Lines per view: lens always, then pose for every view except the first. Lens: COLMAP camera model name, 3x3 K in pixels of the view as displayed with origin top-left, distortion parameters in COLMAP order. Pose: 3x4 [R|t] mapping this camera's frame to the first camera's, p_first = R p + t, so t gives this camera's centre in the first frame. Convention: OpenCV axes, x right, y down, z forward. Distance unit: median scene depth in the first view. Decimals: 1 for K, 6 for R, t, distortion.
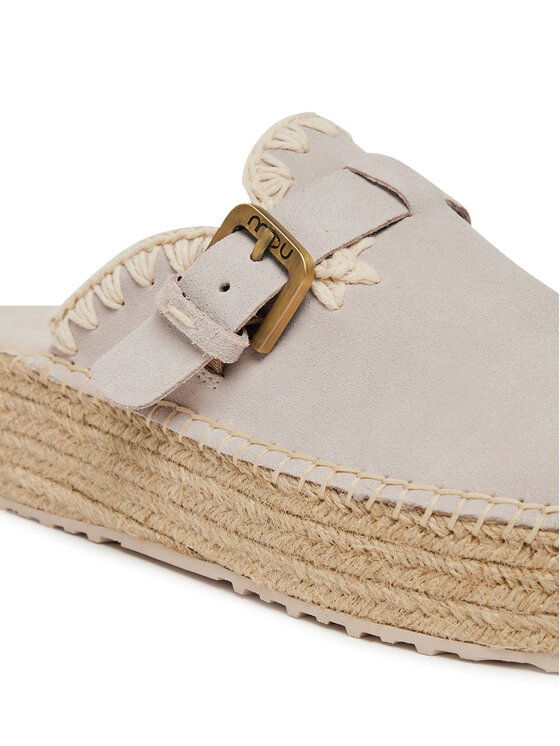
lens RADIAL K [[2068.7, 0, 279.0], [0, 2068.7, 372.2], [0, 0, 1]] dist [-0.118475, 0.000000]
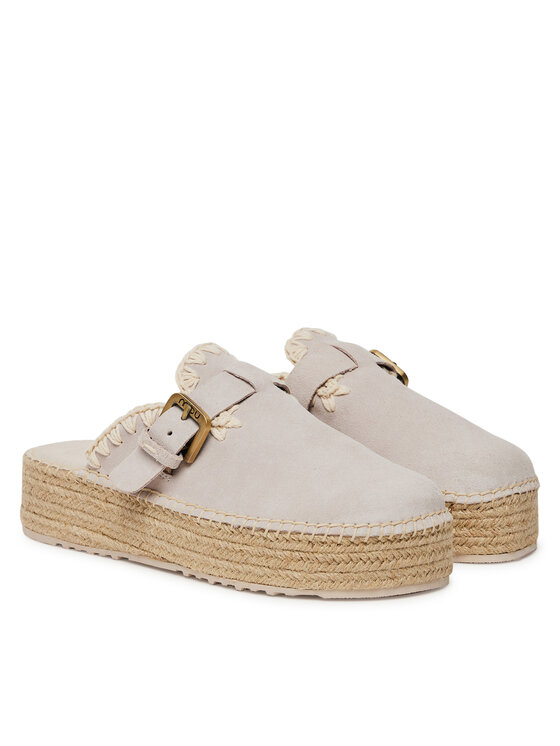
lens RADIAL K [[2214.2, 0, 280.5], [0, 2214.2, 373.9], [0, 0, 1]] dist [0.027136, 0.000000]
pose [[0.997651, -0.067019, 0.014191, 0.059026], [0.067382, 0.997366, -0.026858, -0.033049], [-0.012354, 0.027751, 0.999539, -1.281926]]
